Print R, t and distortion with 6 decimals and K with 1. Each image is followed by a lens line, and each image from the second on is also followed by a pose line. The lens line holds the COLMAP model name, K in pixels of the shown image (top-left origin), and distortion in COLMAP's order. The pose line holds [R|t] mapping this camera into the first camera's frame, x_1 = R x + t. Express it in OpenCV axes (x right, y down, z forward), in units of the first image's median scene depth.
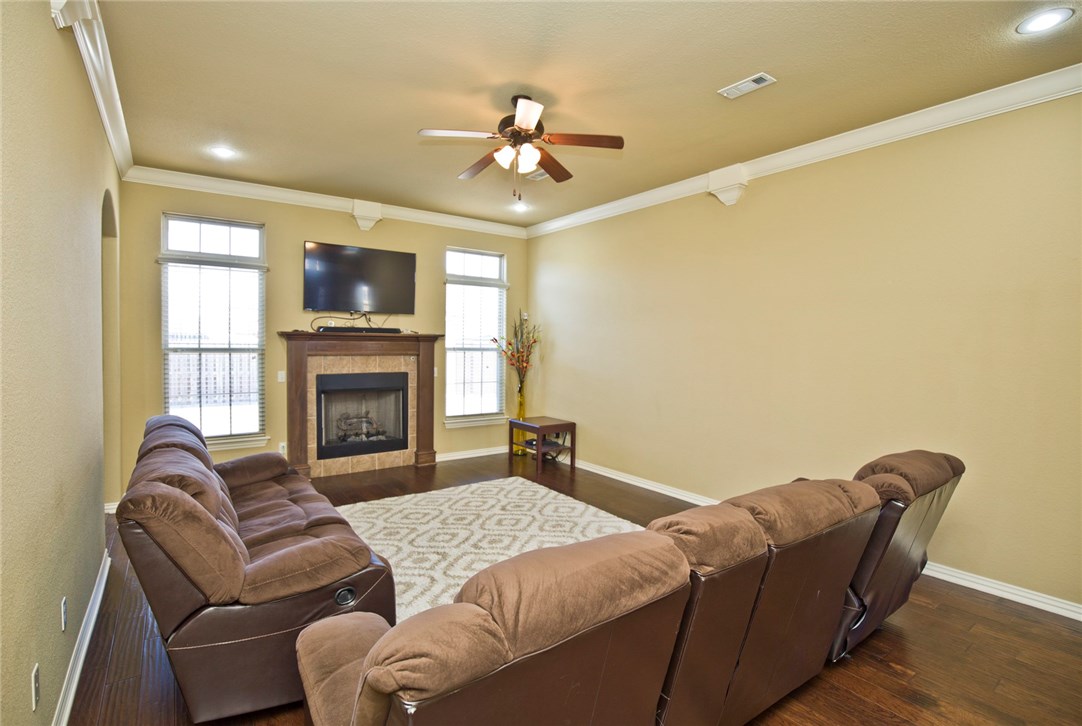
lens RADIAL K [[513.2, 0, 536.8], [0, 513.2, 342.9], [0, 0, 1]] dist [0.000903, 0.000041]
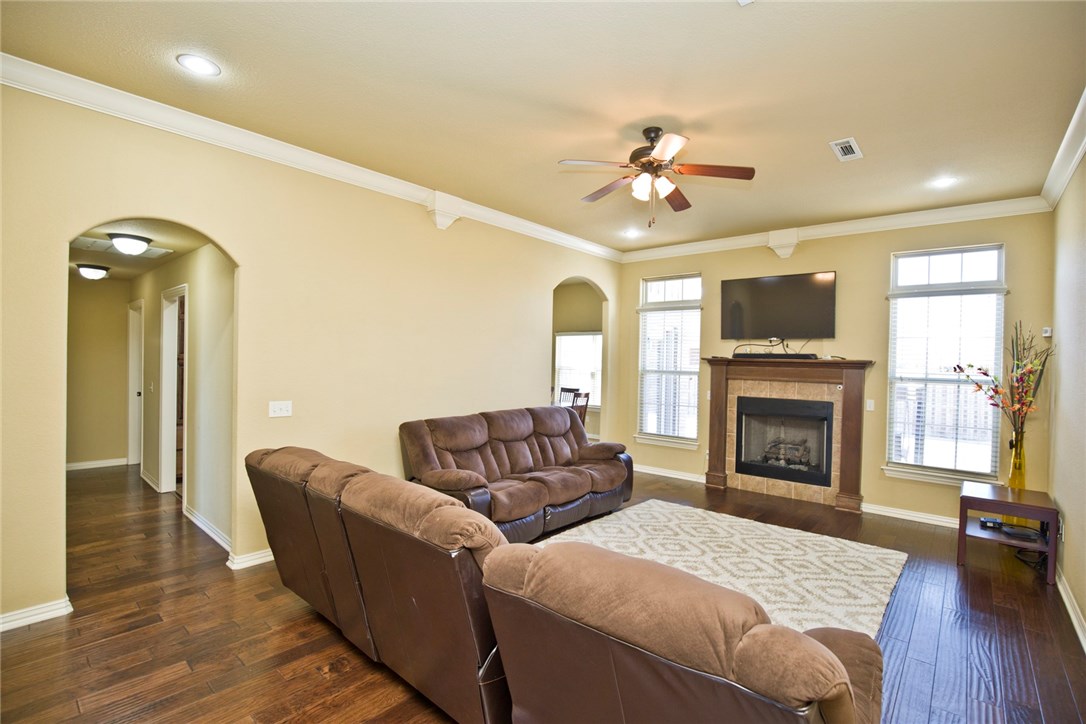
lens RADIAL K [[497.8, 0, 547.3], [0, 497.8, 360.1], [0, 0, 1]] dist [-0.031324, 0.001854]
pose [[0.250023, -0.004238, -0.968231, 0.498076], [-0.021343, 0.999723, -0.009887, 0.002079], [0.968005, 0.023137, 0.249864, 0.313605]]
